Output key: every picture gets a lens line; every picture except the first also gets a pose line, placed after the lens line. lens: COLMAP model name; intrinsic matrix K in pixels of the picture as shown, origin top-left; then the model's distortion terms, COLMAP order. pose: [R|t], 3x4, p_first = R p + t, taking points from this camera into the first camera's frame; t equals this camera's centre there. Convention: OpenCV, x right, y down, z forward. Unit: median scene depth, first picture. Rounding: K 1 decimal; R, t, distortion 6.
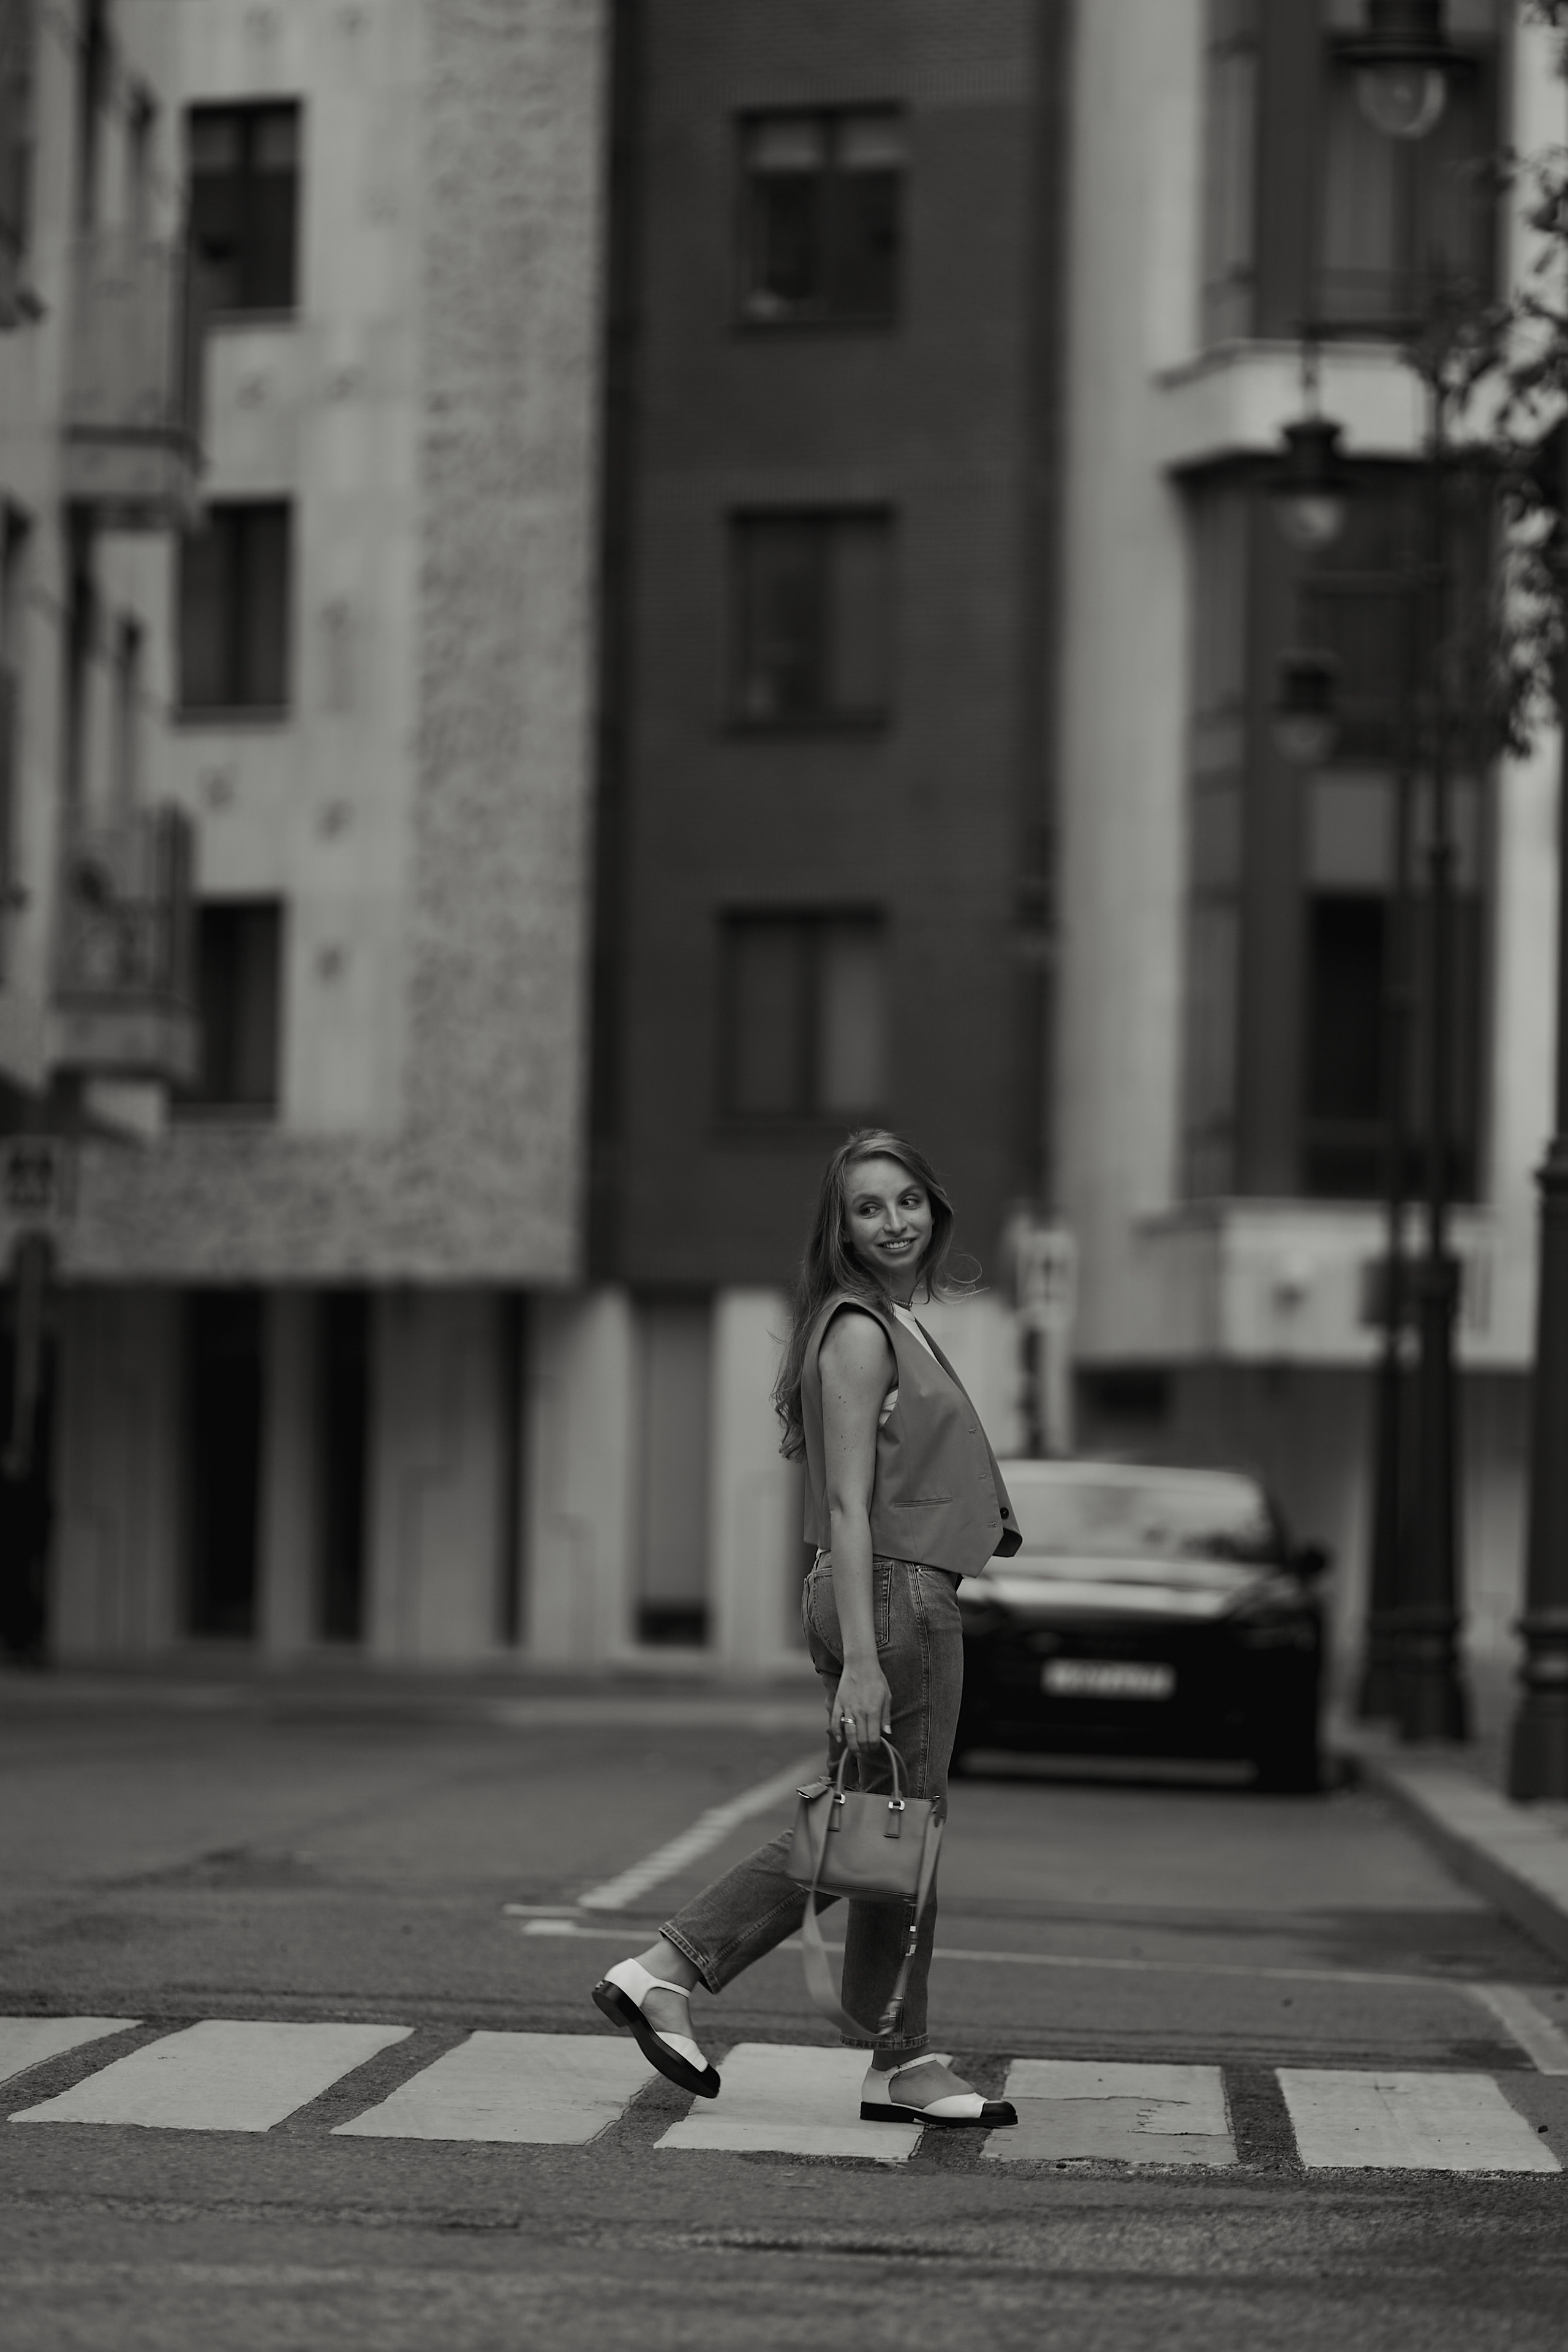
lens RADIAL K [[9156.7, 0, 784.0], [0, 9156.7, 1176.0], [0, 0, 1]] dist [0.038199, 0.030898]
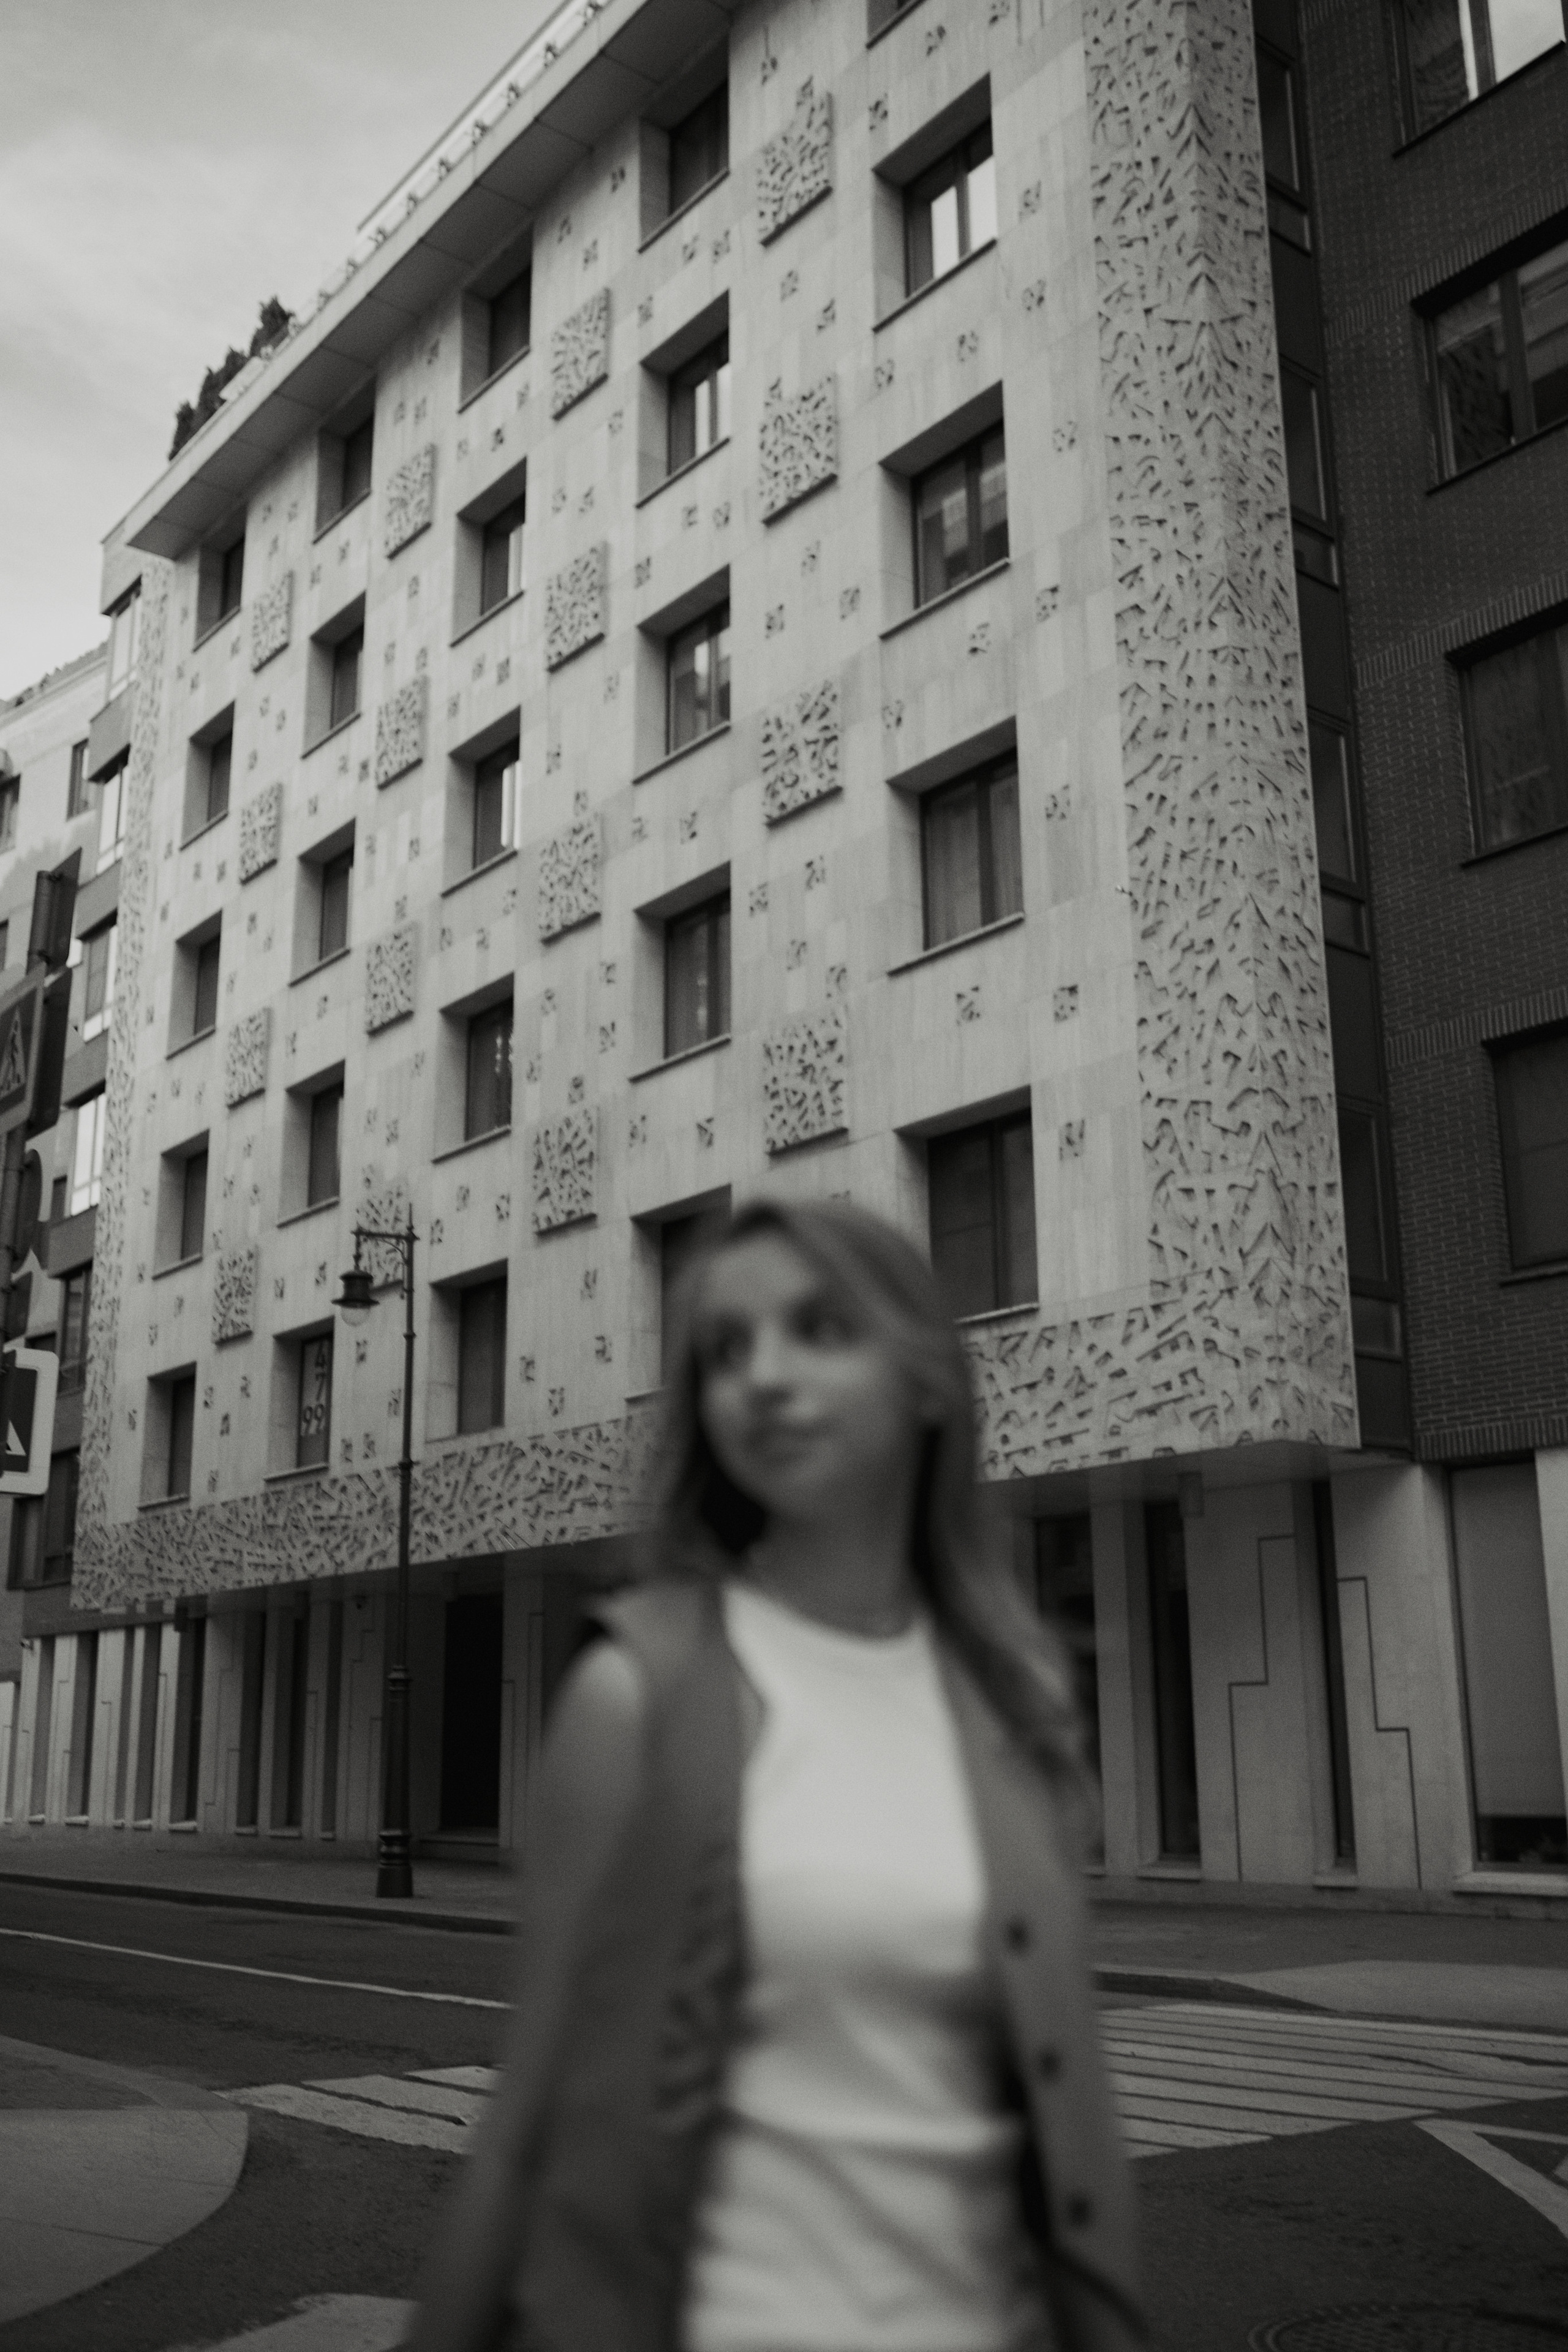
lens RADIAL K [[2232.4, 0, 805.3], [0, 2232.4, 1174.2], [0, 0, 1]] dist [-0.008535, 0.009711]
pose [[0.935385, -0.119401, -0.332864, 0.002382], [0.045913, 0.974312, -0.220472, 0.031185], [0.350638, 0.190944, 0.916839, 0.772688]]
